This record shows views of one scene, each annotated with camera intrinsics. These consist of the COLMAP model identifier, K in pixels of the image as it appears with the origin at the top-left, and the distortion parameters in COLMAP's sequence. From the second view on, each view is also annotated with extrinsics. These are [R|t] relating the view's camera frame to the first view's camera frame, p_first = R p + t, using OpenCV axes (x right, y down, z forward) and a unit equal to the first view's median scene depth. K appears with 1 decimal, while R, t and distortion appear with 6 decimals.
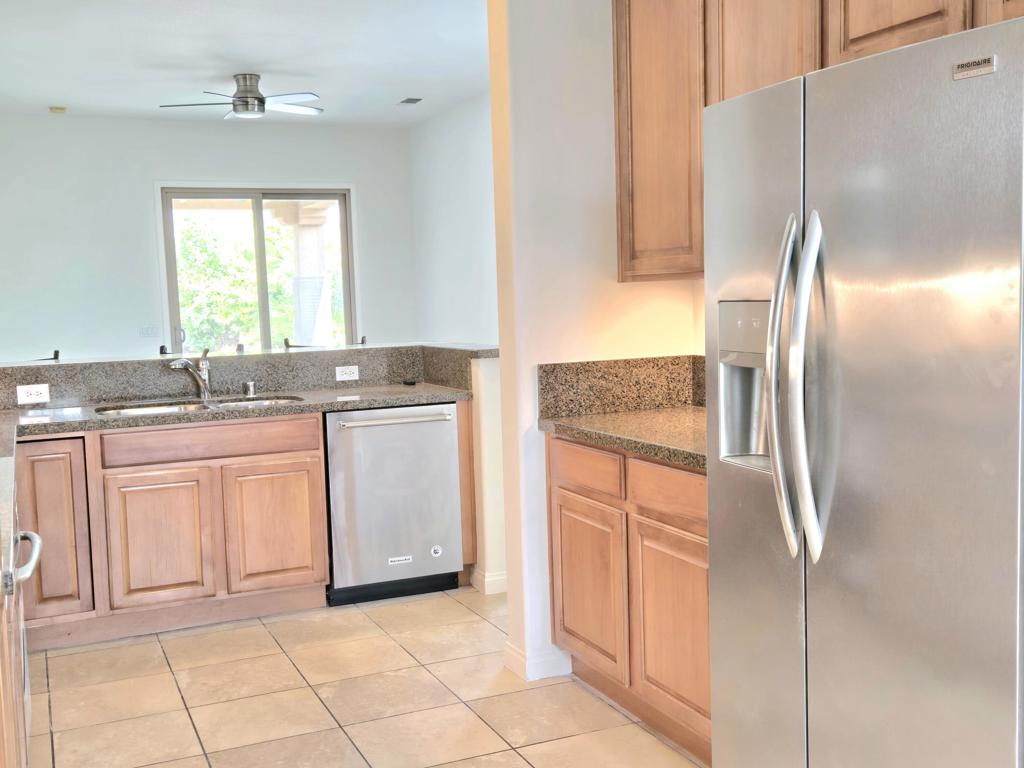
lens RADIAL K [[1083.5, 0, 512.0], [0, 1083.5, 384.0], [0, 0, 1]] dist [0.009327, -0.002537]
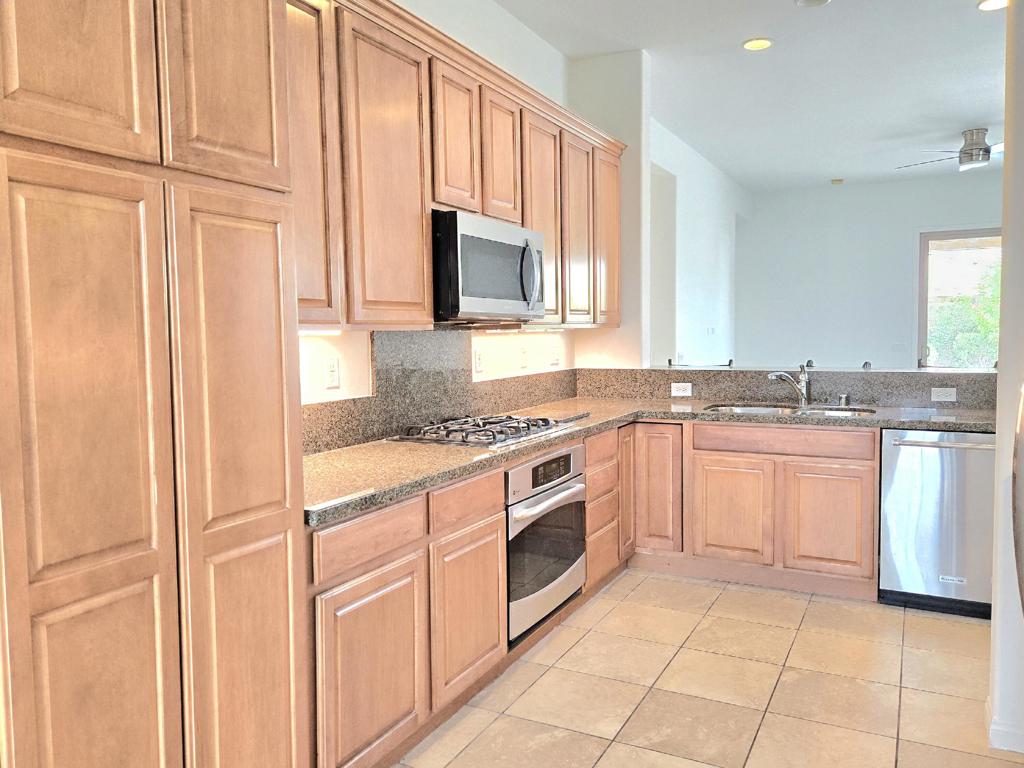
lens RADIAL K [[755.7, 0, 512.0], [0, 755.7, 384.0], [0, 0, 1]] dist [-0.003129, -0.006724]
pose [[0.610761, 0.077362, -0.788026, 0.199736], [-0.072897, 0.996483, 0.041328, -0.022968], [0.788452, 0.032203, 0.614253, 0.233558]]
